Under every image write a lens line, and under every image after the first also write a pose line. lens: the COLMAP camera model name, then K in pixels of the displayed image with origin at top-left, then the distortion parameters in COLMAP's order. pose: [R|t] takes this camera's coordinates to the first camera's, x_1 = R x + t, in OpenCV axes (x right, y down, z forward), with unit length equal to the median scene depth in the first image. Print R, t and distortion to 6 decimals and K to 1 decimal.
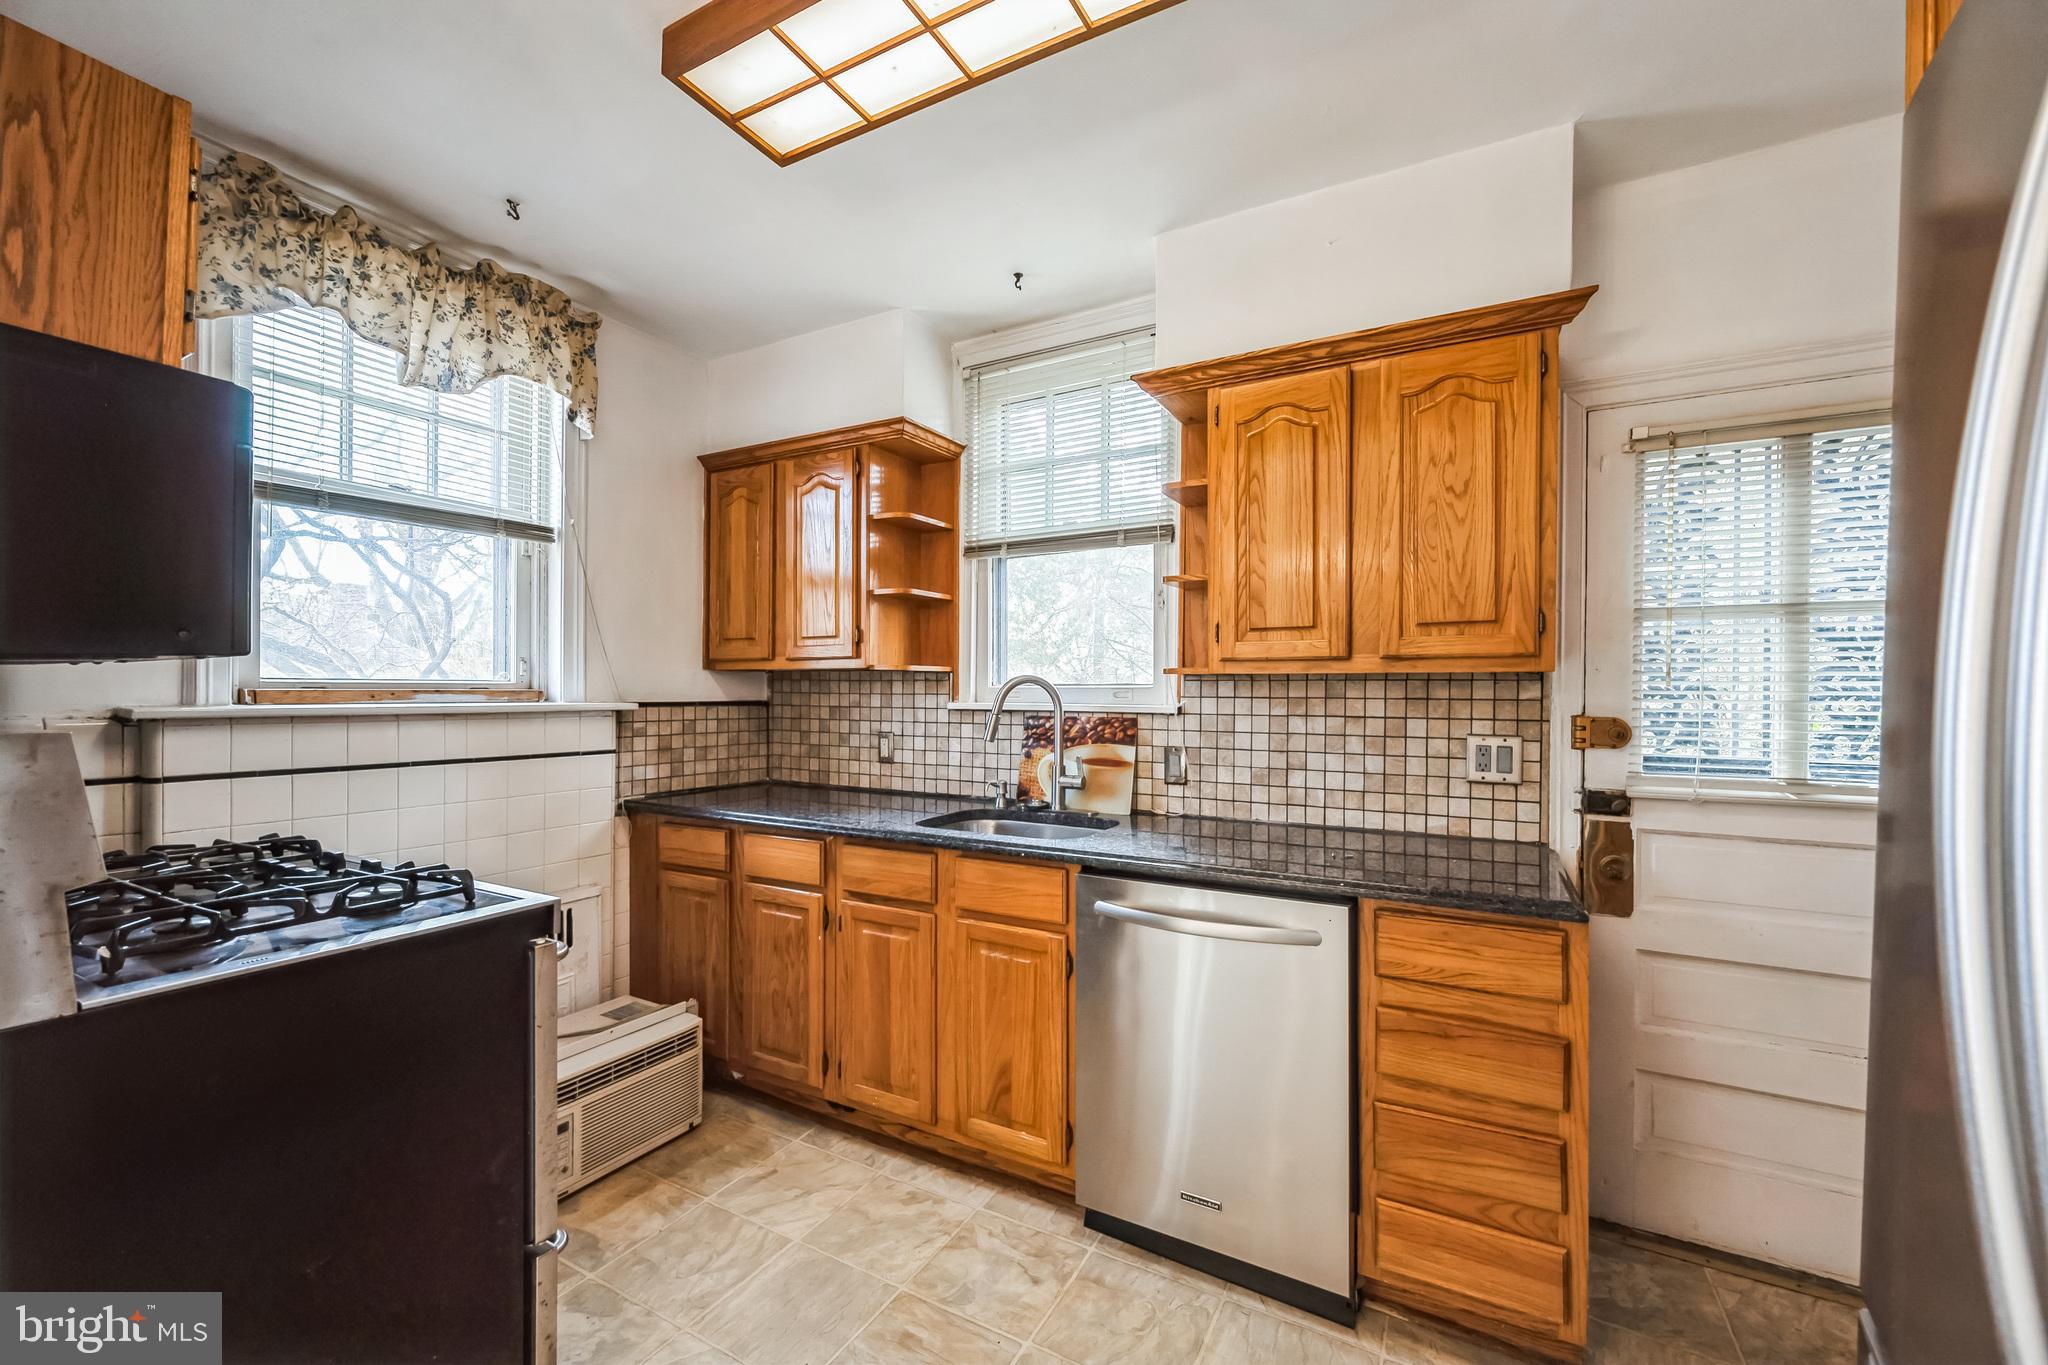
lens RADIAL K [[815.3, 0, 1025.5], [0, 815.3, 692.5], [0, 0, 1]] dist [0.000373, -0.000015]
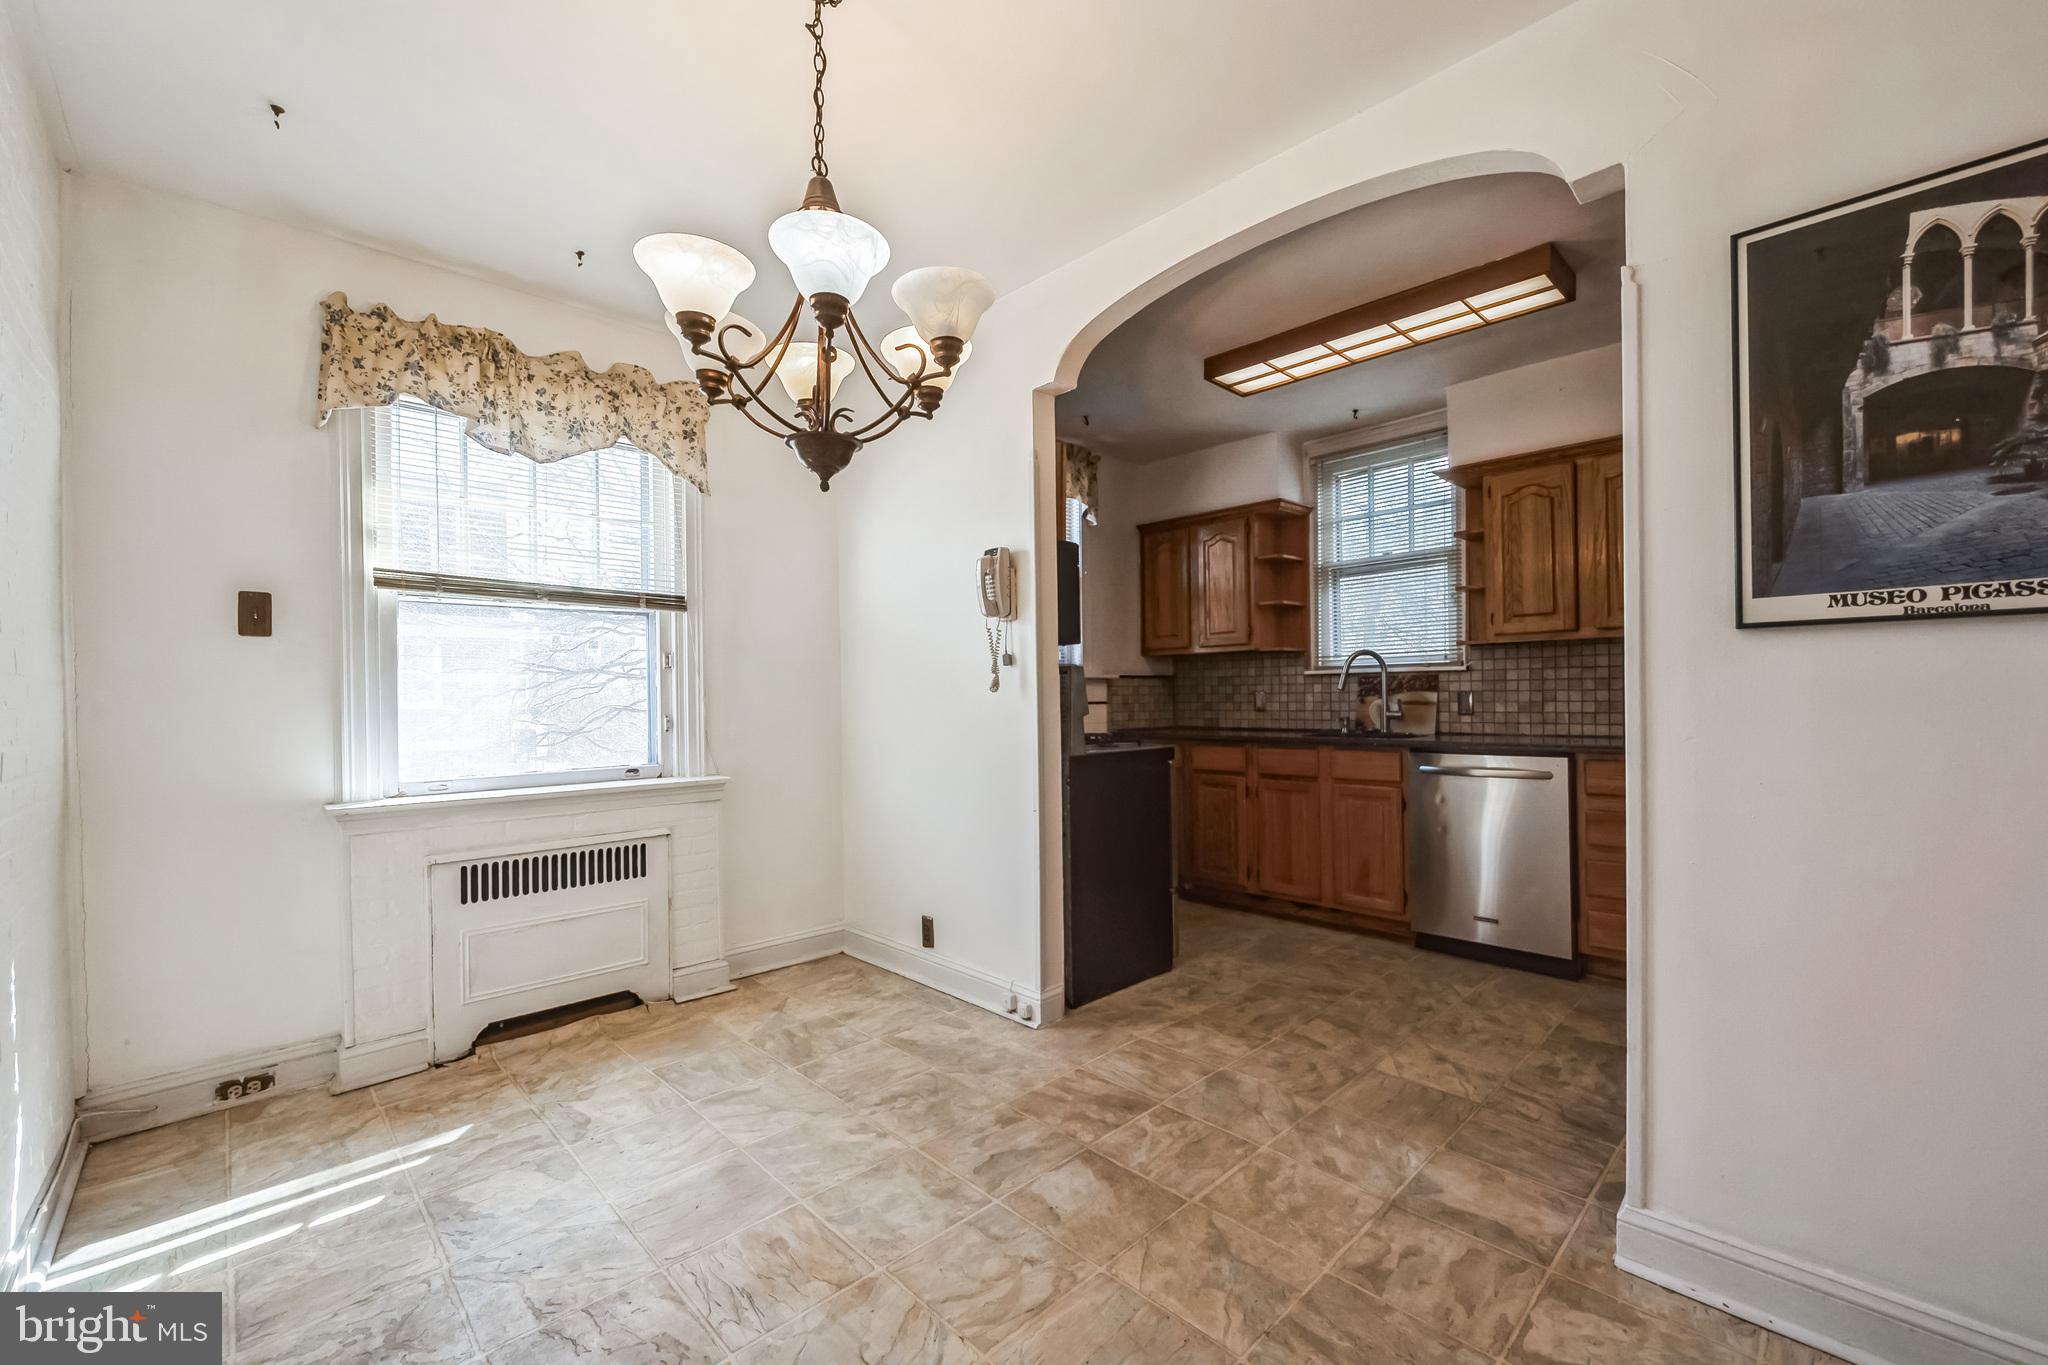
lens RADIAL K [[826.8, 0, 1021.0], [0, 826.8, 698.3], [0, 0, 1]] dist [-0.000167, -0.000136]
pose [[0.953608, -0.017196, -0.300559, -0.158740], [0.018586, 0.999826, 0.001765, 0.060645], [0.300477, -0.007269, 0.953761, -0.801933]]
